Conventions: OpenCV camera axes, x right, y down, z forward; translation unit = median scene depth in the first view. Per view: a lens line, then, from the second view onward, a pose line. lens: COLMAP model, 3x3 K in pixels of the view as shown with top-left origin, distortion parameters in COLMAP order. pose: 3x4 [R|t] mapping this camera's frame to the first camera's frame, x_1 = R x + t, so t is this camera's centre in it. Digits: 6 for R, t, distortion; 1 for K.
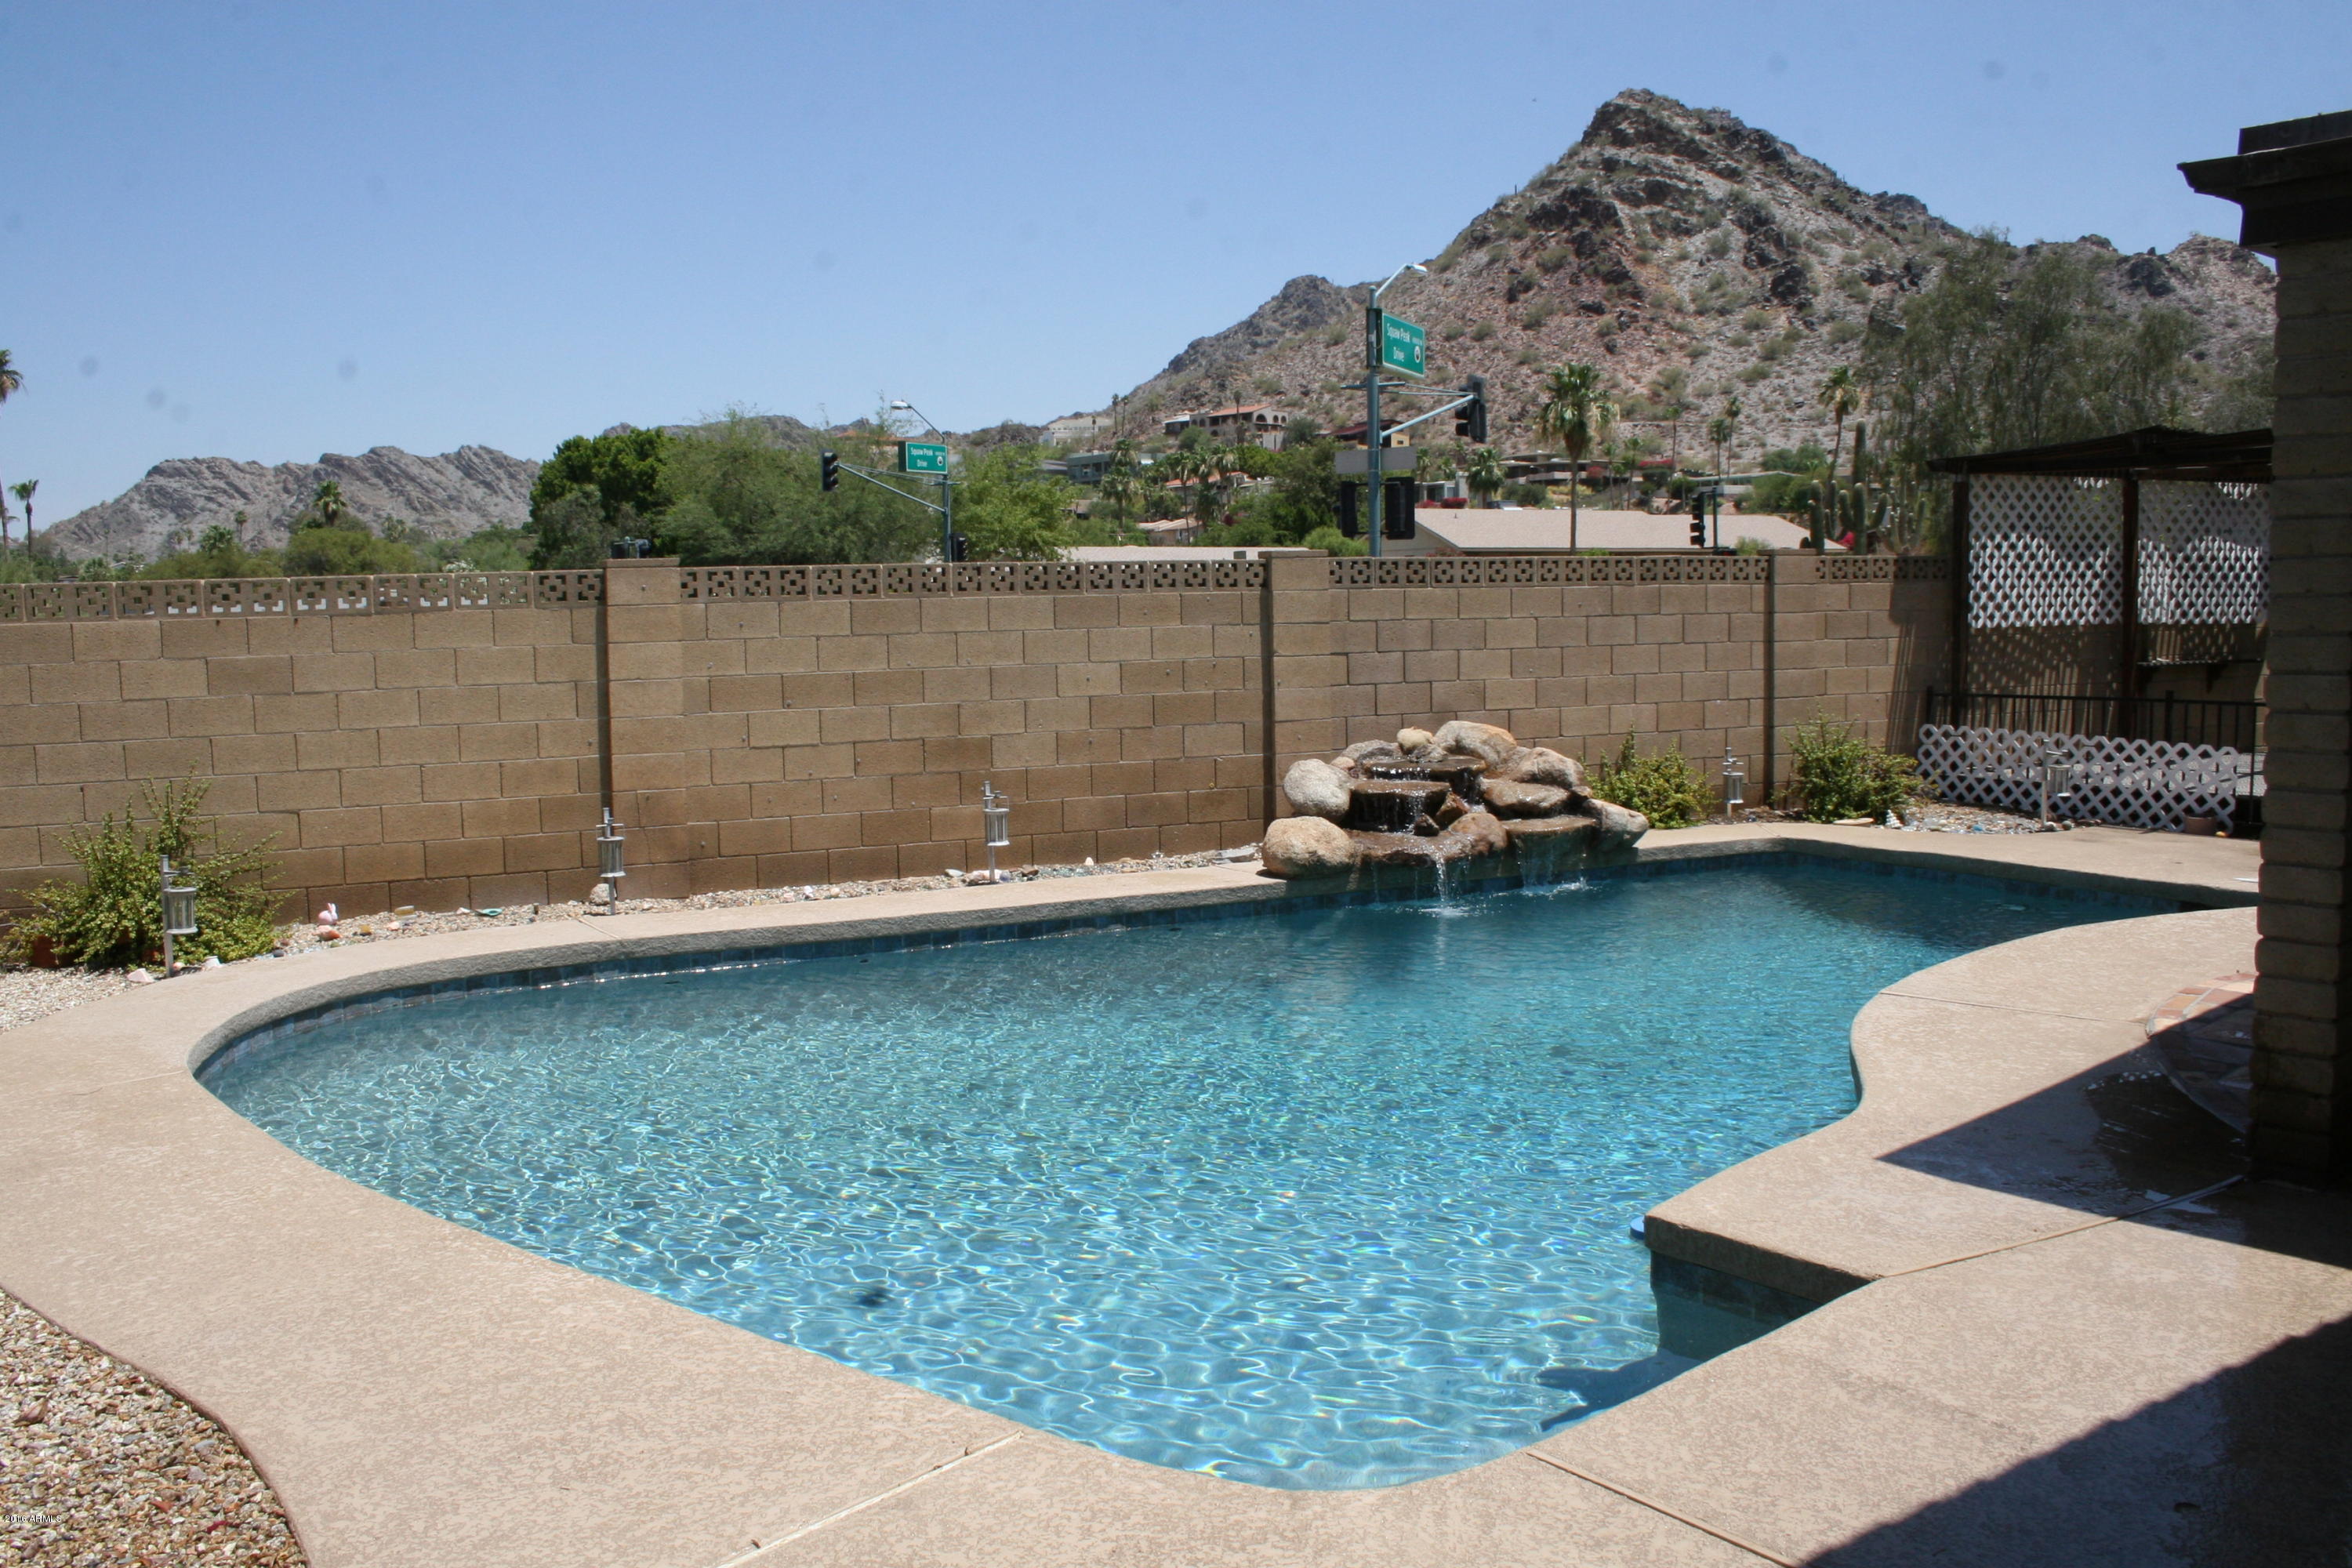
lens RADIAL K [[1935.4, 0, 1171.0], [0, 1935.4, 760.6], [0, 0, 1]] dist [-0.148547, 0.126025]
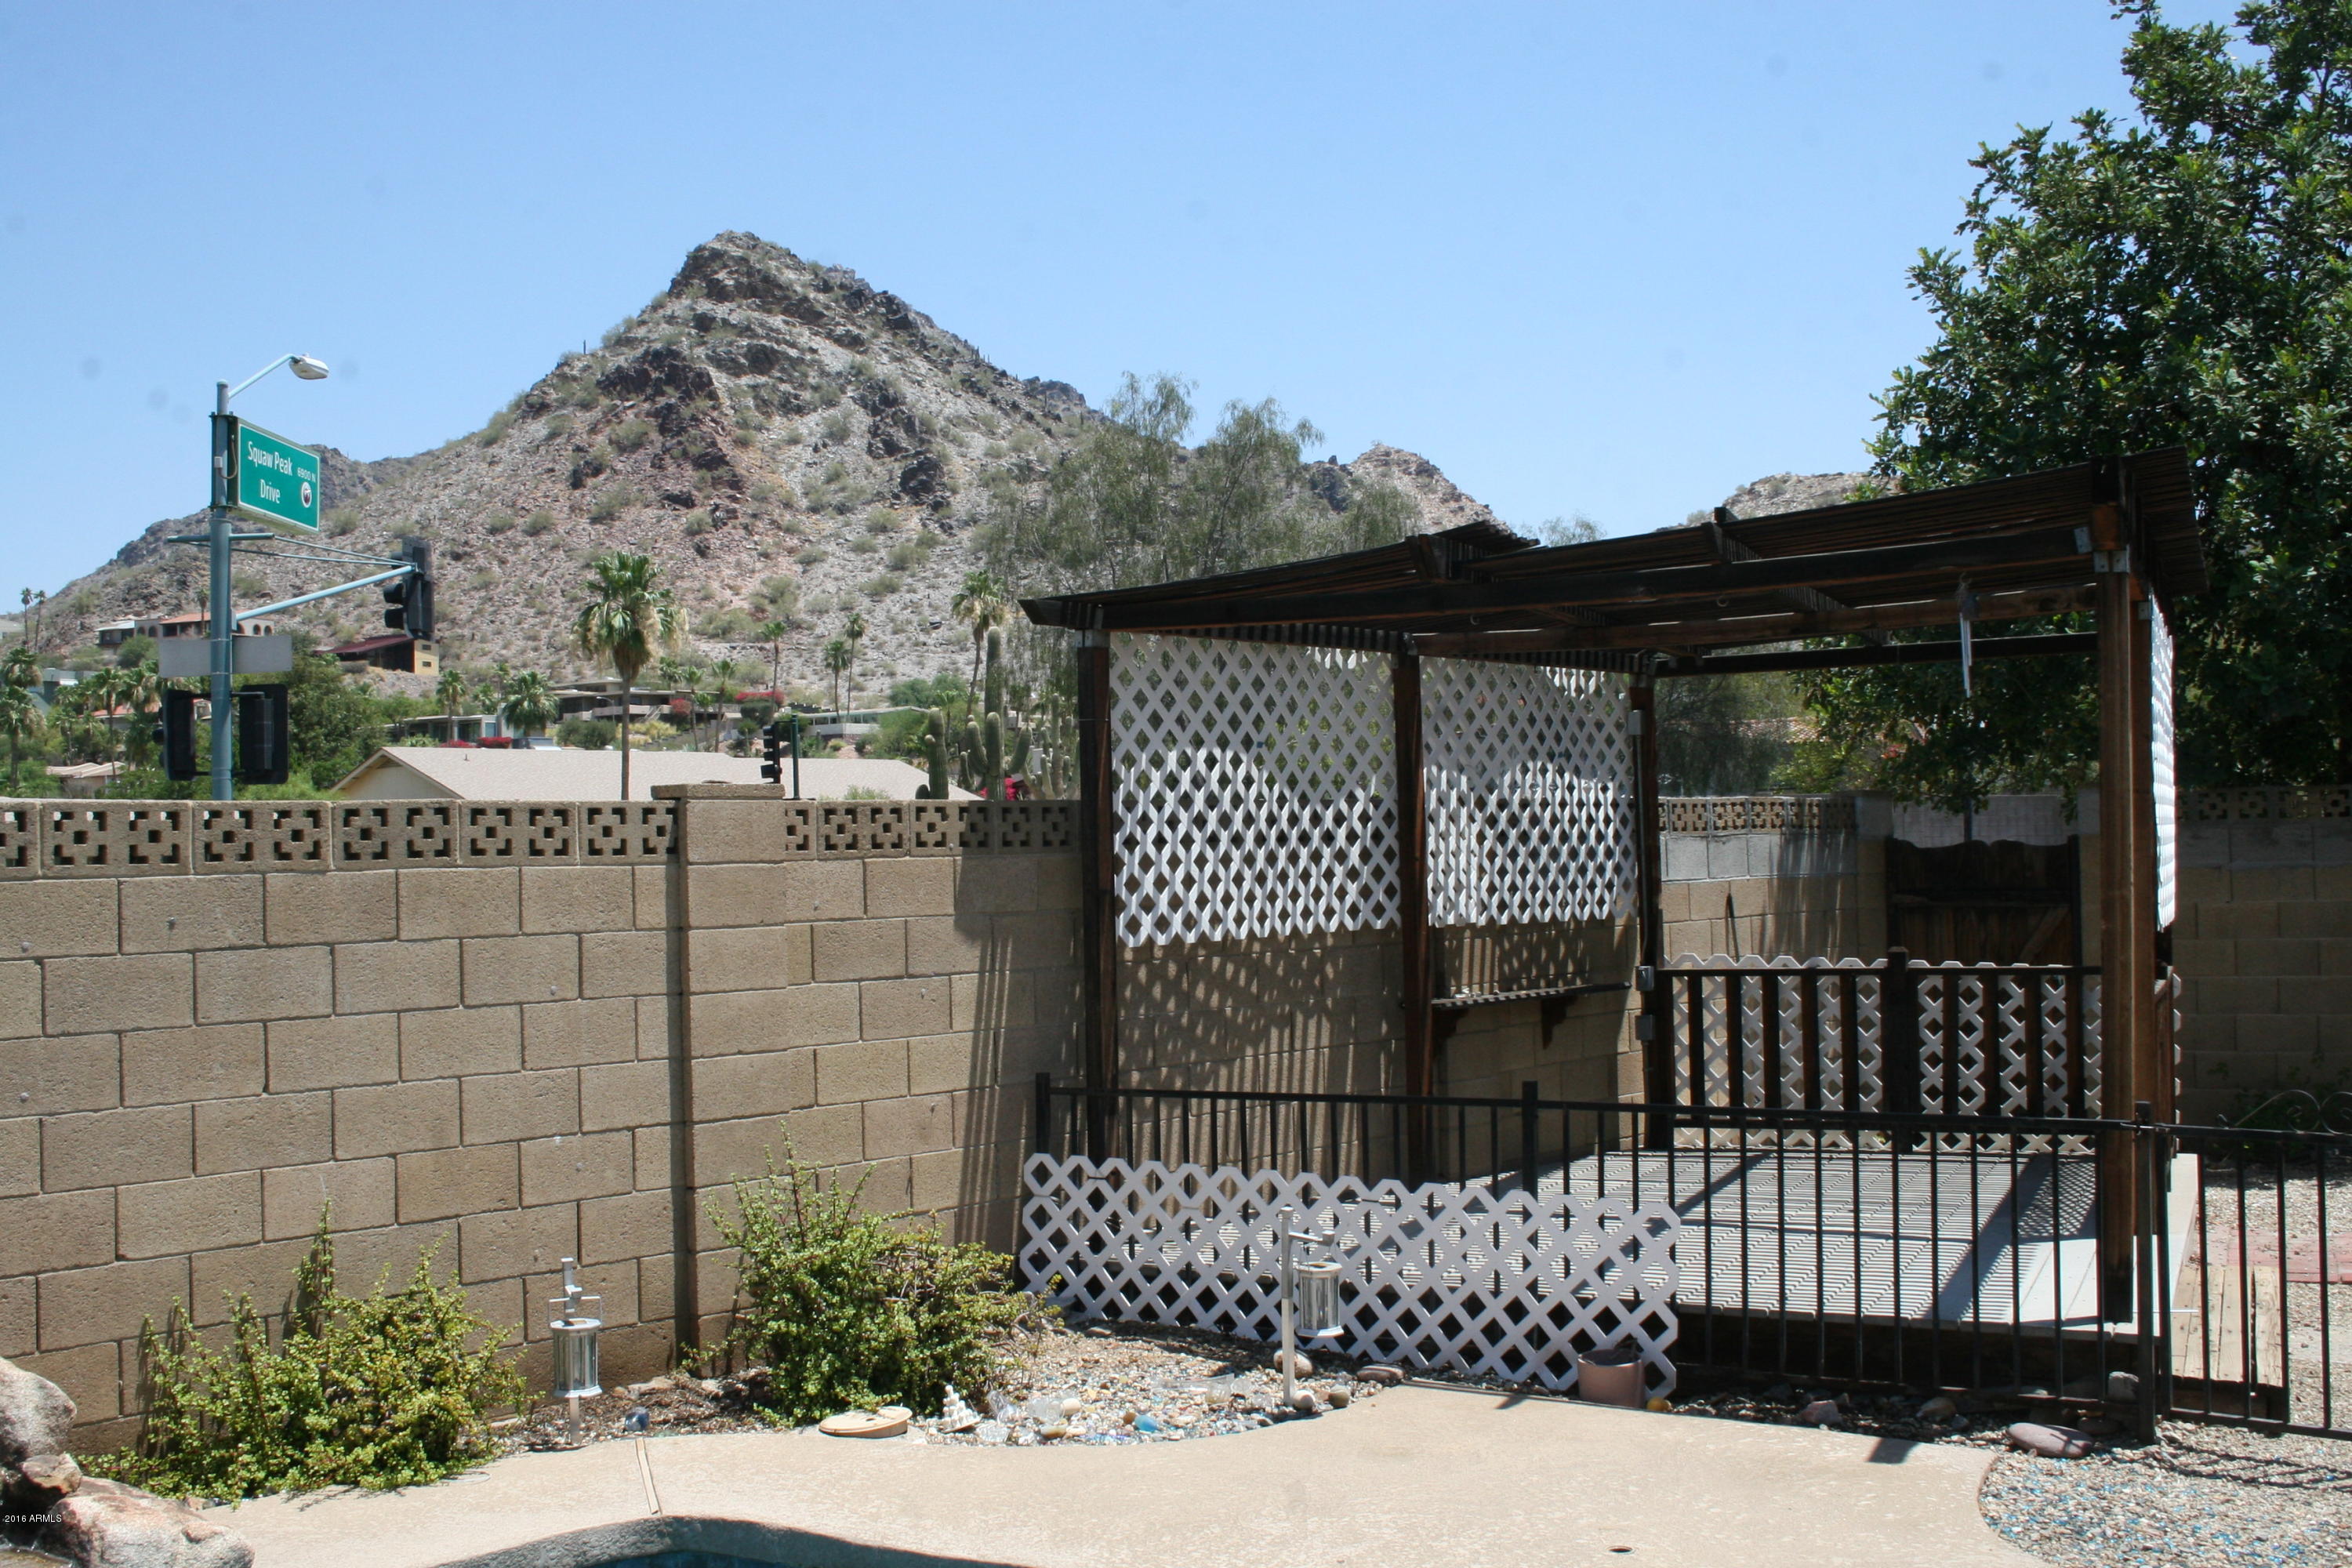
lens RADIAL K [[2472.1, 0, 1170.5], [0, 2472.1, 777.0], [0, 0, 1]] dist [-0.103103, 0.000000]
pose [[0.917355, 0.009078, 0.397967, 0.168035], [0.039030, 0.992872, -0.112614, -0.038478], [-0.396153, 0.118840, 0.910462, 0.381435]]
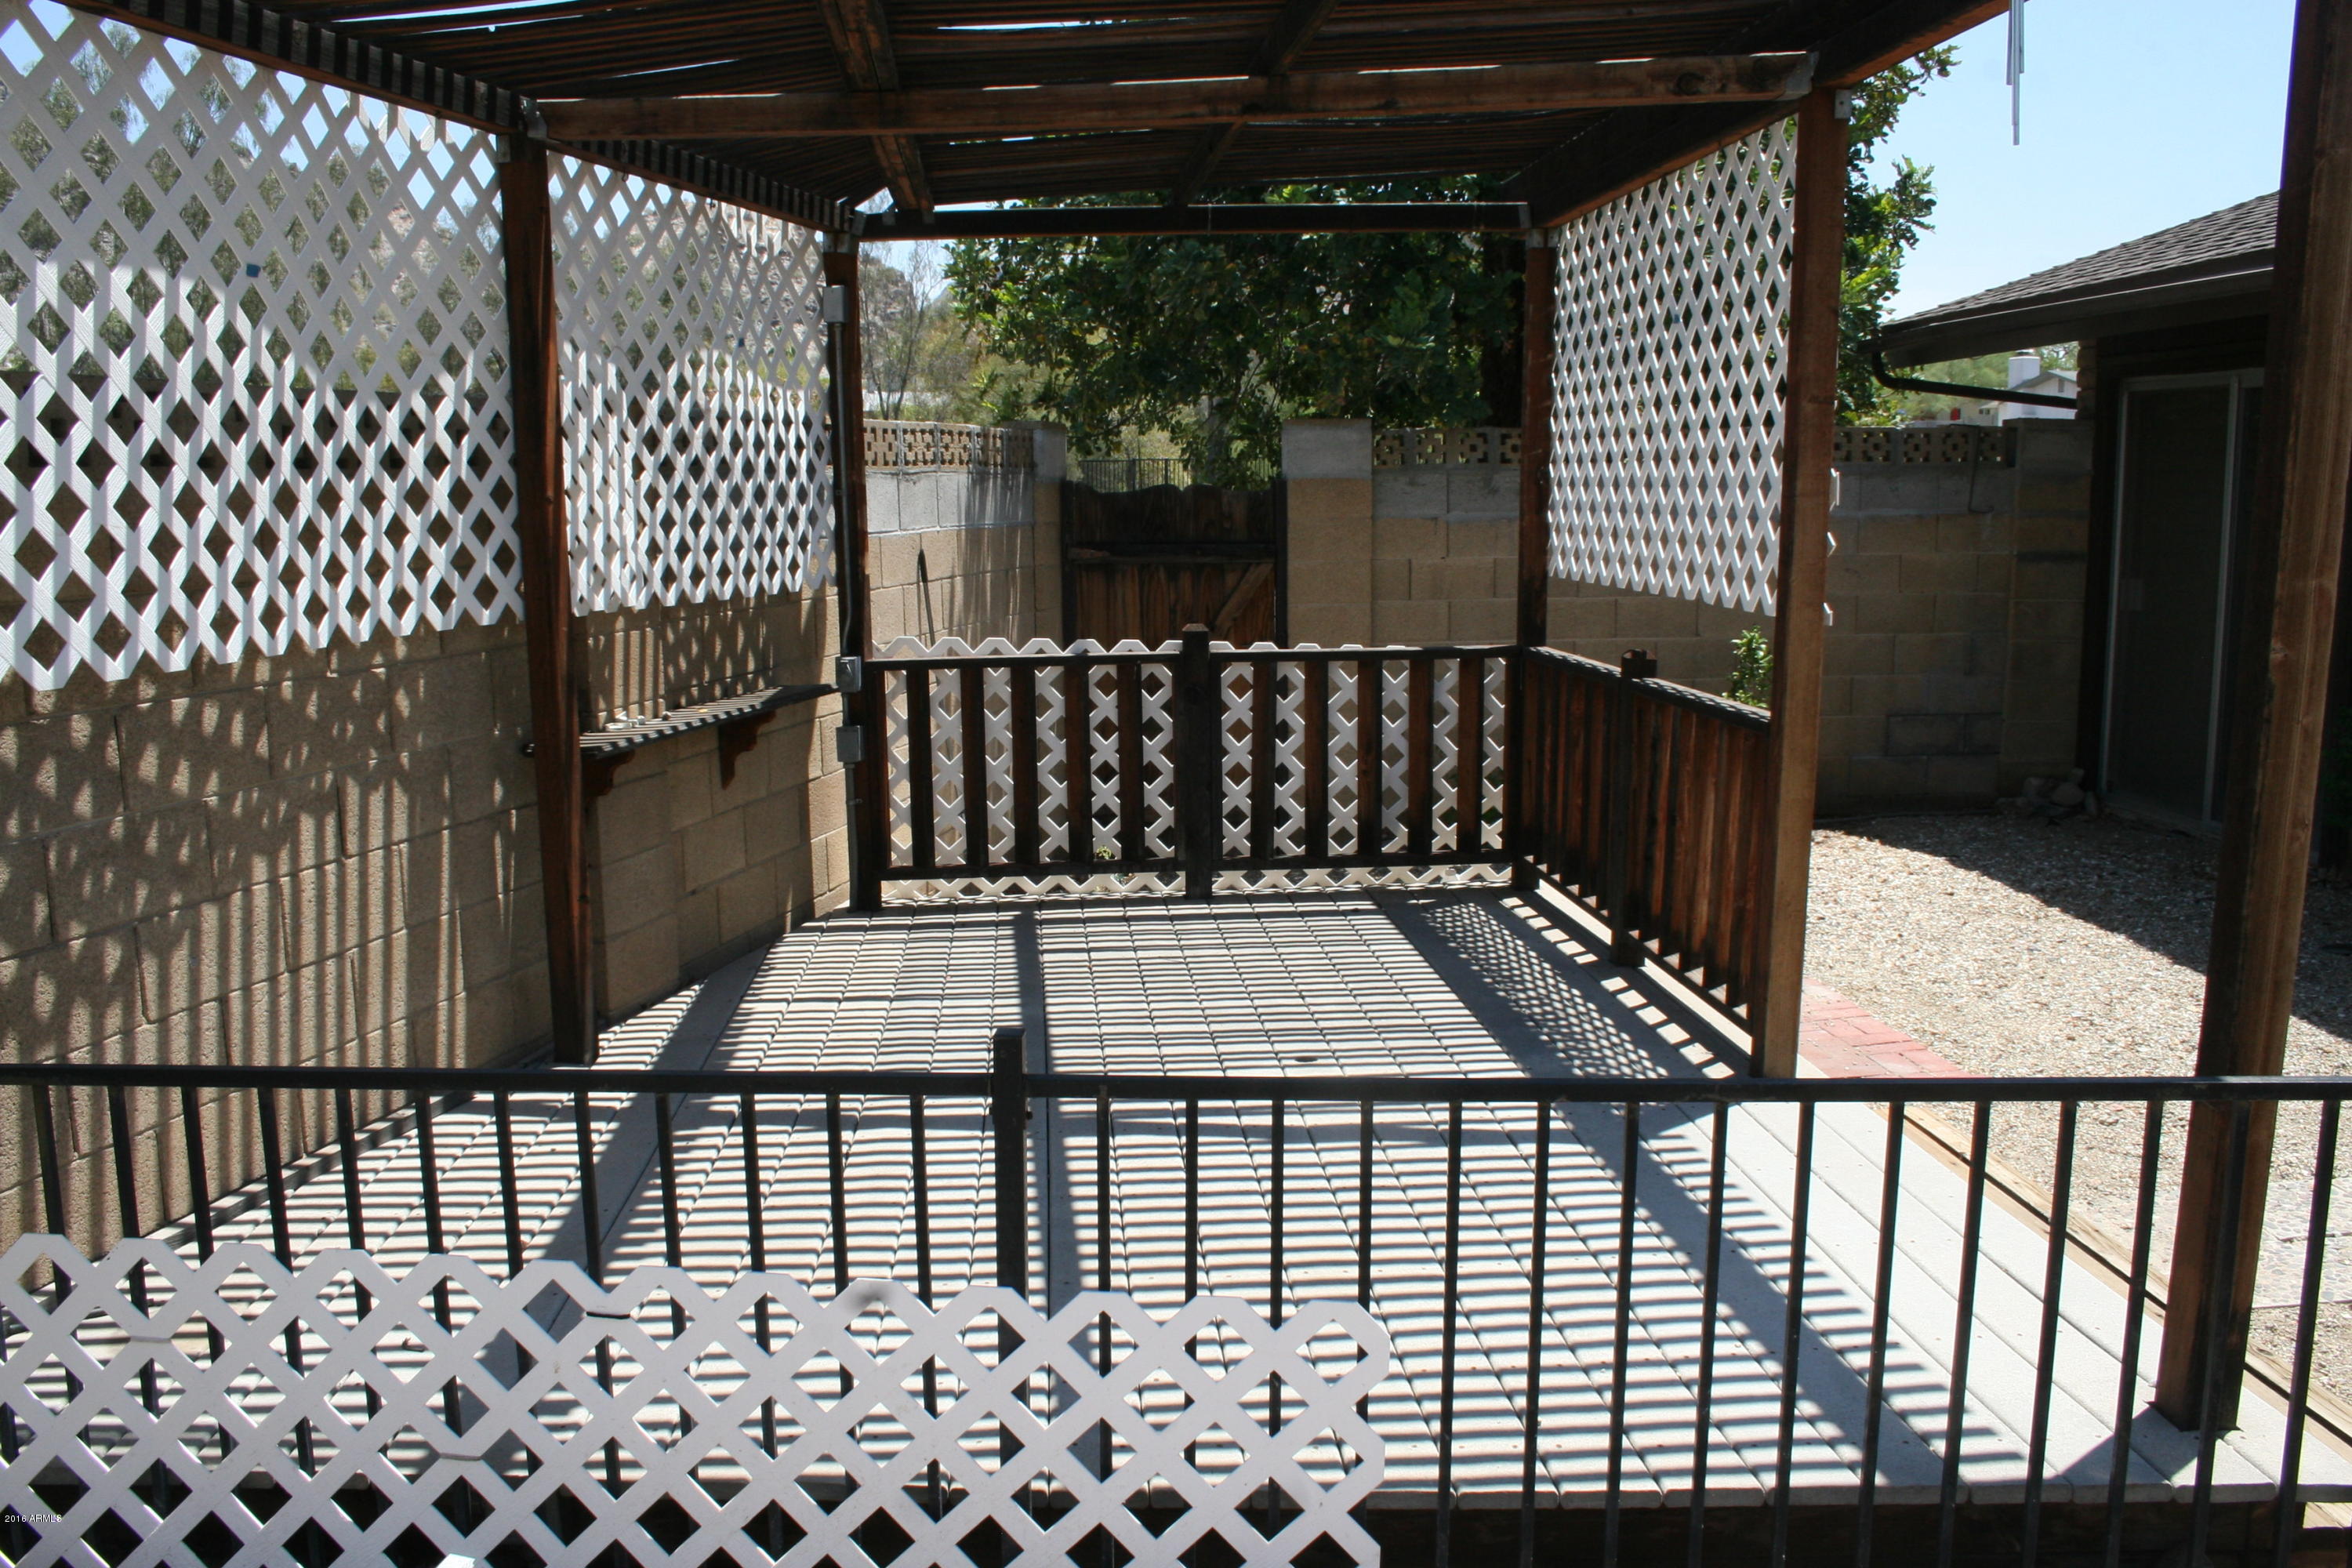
lens RADIAL K [[1935.4, 0, 1174.0], [0, 1935.4, 776.6], [0, 0, 1]] dist [-0.148547, 0.126025]
pose [[0.617274, -0.108286, 0.779261, 0.318688], [0.066616, 0.994119, 0.085375, -0.065082], [-0.783923, -0.000789, 0.620858, 0.703248]]
